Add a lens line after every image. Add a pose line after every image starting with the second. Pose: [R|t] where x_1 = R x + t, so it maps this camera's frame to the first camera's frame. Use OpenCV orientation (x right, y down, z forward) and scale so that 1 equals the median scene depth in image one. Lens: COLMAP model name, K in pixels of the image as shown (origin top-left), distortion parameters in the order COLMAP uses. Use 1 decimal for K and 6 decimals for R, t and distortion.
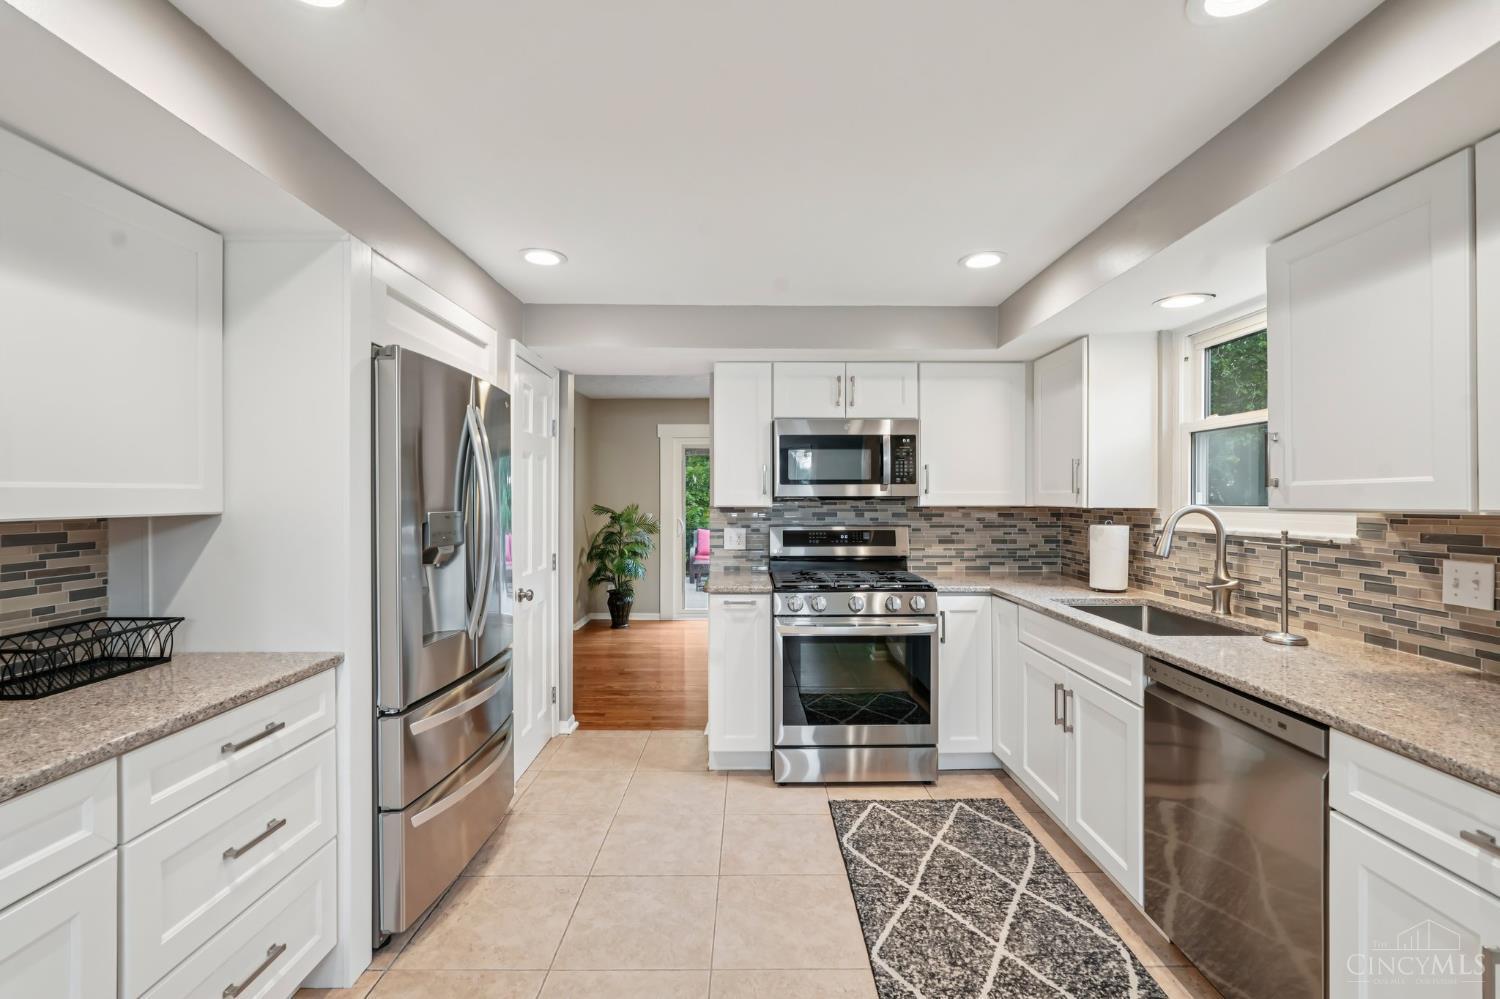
lens RADIAL K [[669.7, 0, 751.9], [0, 669.7, 497.4], [0, 0, 1]] dist [-0.010956, 0.009038]
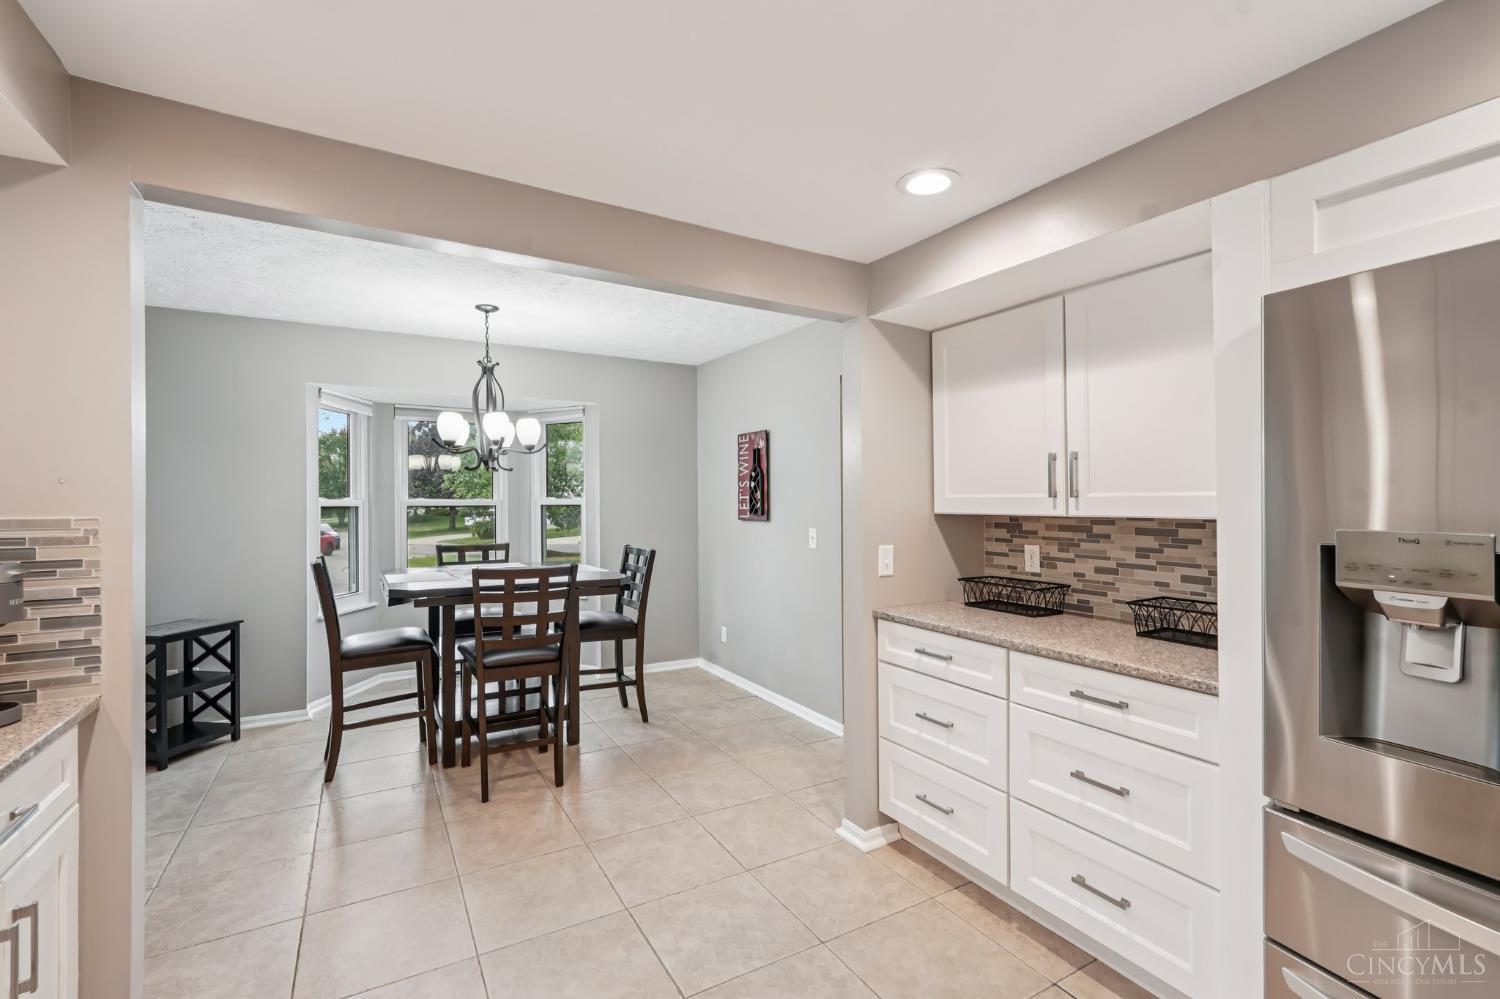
lens RADIAL K [[669.7, 0, 740.9], [0, 669.7, 504.3], [0, 0, 1]] dist [-0.010956, 0.009038]
pose [[-0.876716, 0.000300, -0.481007, 0.243197], [-0.001101, 0.999996, 0.002631, -0.001690], [0.481006, 0.002836, -0.876713, 1.017341]]
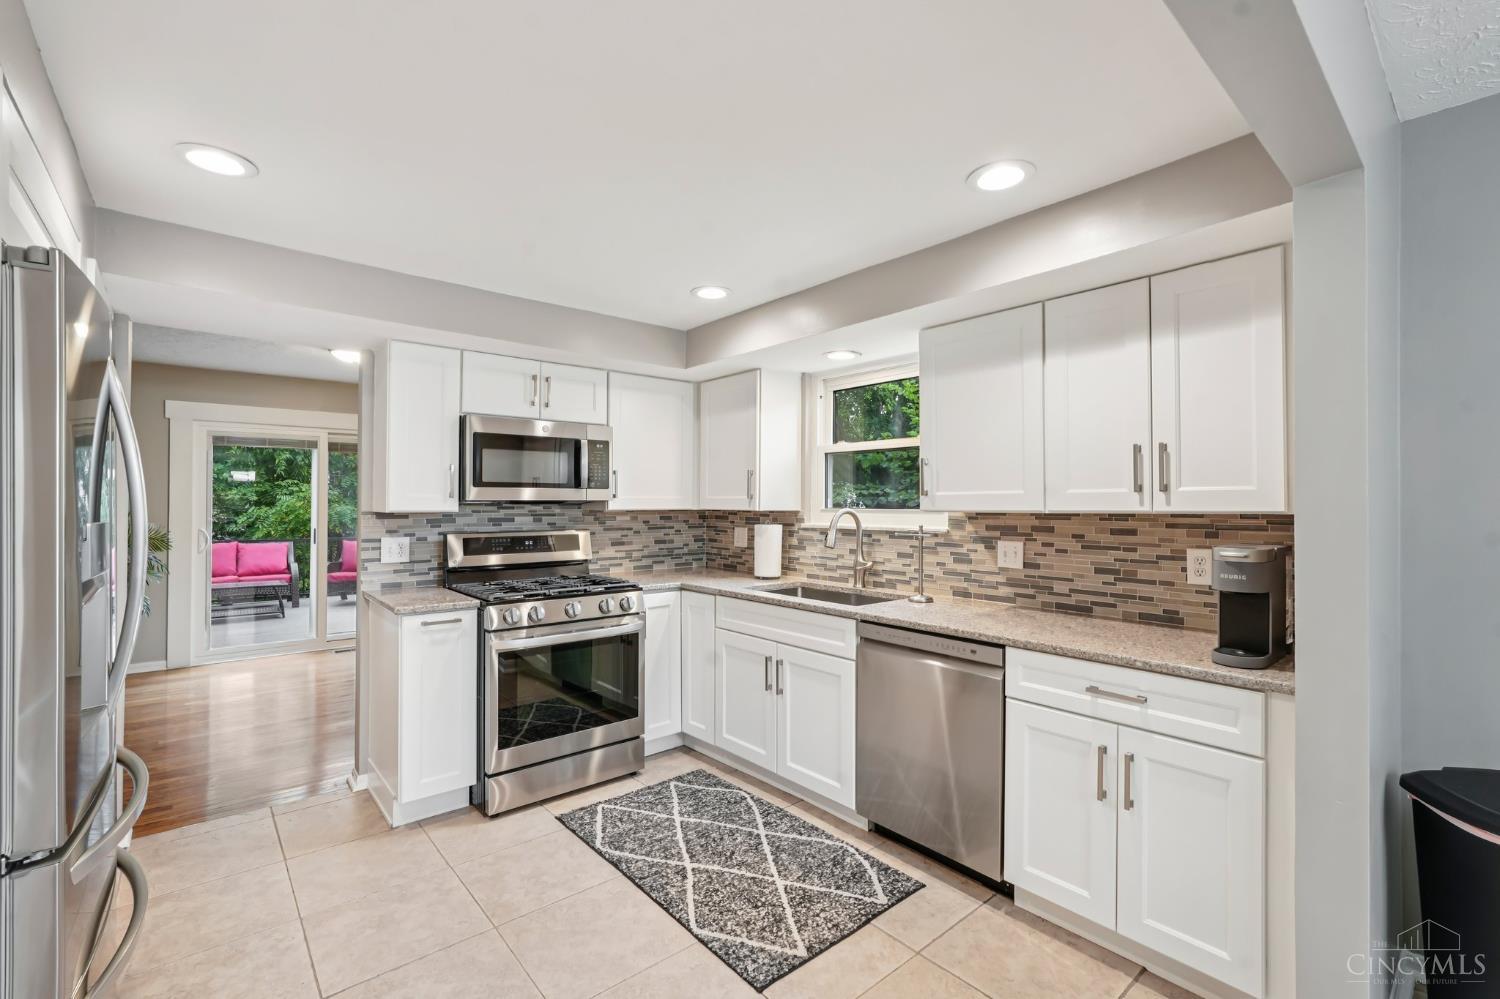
lens RADIAL K [[669.7, 0, 757.0], [0, 669.7, 497.4], [0, 0, 1]] dist [-0.010956, 0.009038]
pose [[0.758547, 0.007666, 0.651573, -0.337286], [-0.003275, 0.999963, -0.007953, 0.001209], [-0.651610, 0.003899, 0.758544, 0.091205]]
